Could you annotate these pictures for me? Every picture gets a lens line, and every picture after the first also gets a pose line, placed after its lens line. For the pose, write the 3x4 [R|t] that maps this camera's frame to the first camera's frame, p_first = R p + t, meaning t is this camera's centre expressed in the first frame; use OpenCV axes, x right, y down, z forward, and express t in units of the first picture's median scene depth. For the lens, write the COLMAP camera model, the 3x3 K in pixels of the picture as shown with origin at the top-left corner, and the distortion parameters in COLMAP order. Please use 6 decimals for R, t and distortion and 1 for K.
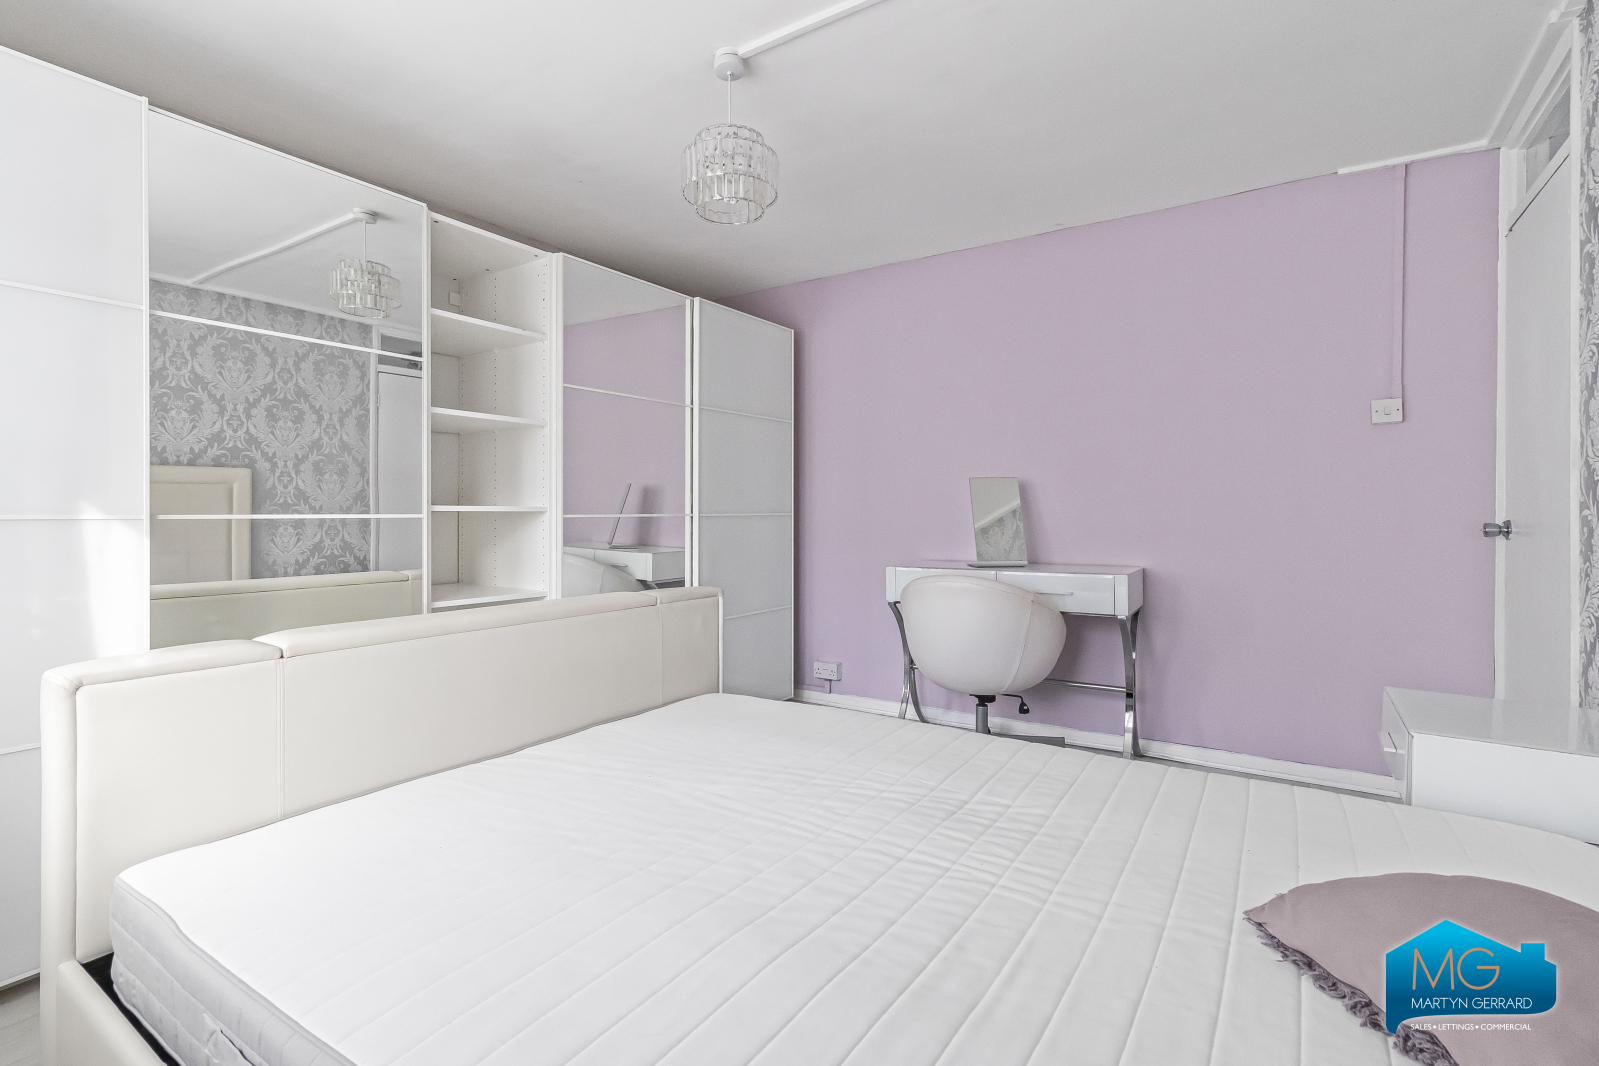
lens RADIAL K [[762.8, 0, 791.8], [0, 762.8, 519.5], [0, 0, 1]] dist [0.004168, 0.000320]
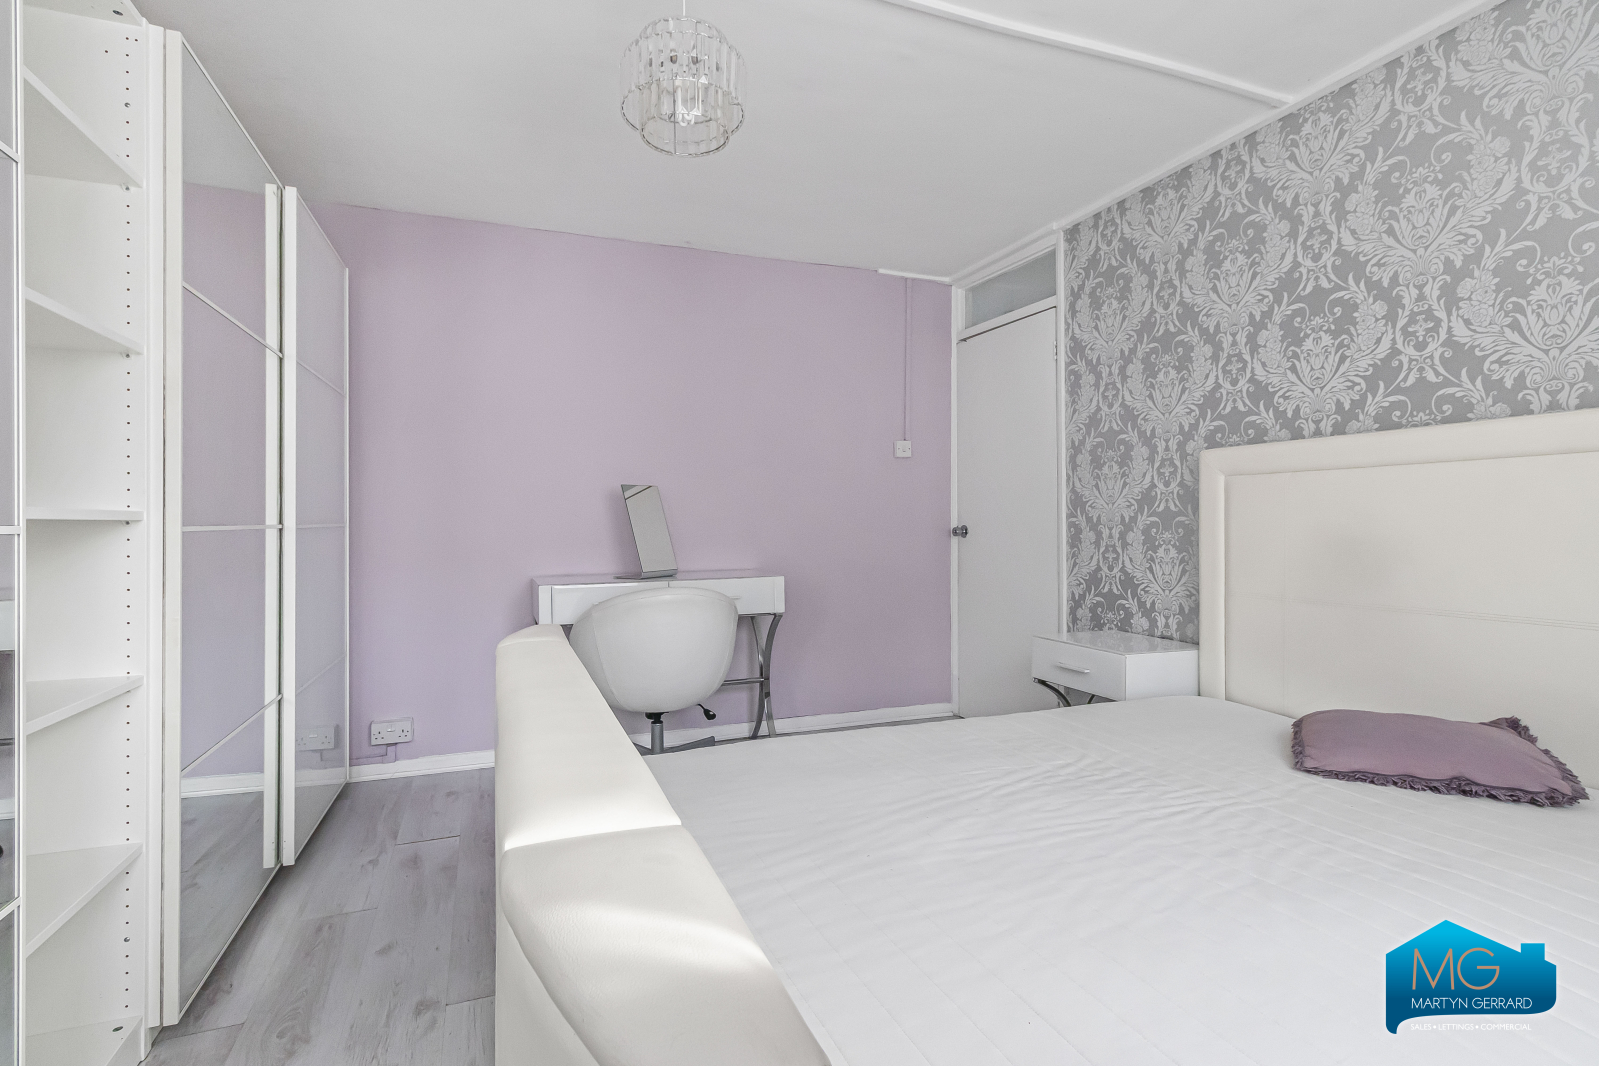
lens RADIAL K [[762.8, 0, 794.8], [0, 762.8, 529.0], [0, 0, 1]] dist [0.004168, 0.000320]
pose [[0.577641, -0.010179, 0.816227, -0.902337], [0.011995, 0.999920, 0.003982, -0.002914], [-0.816203, 0.007490, 0.577717, 0.631616]]
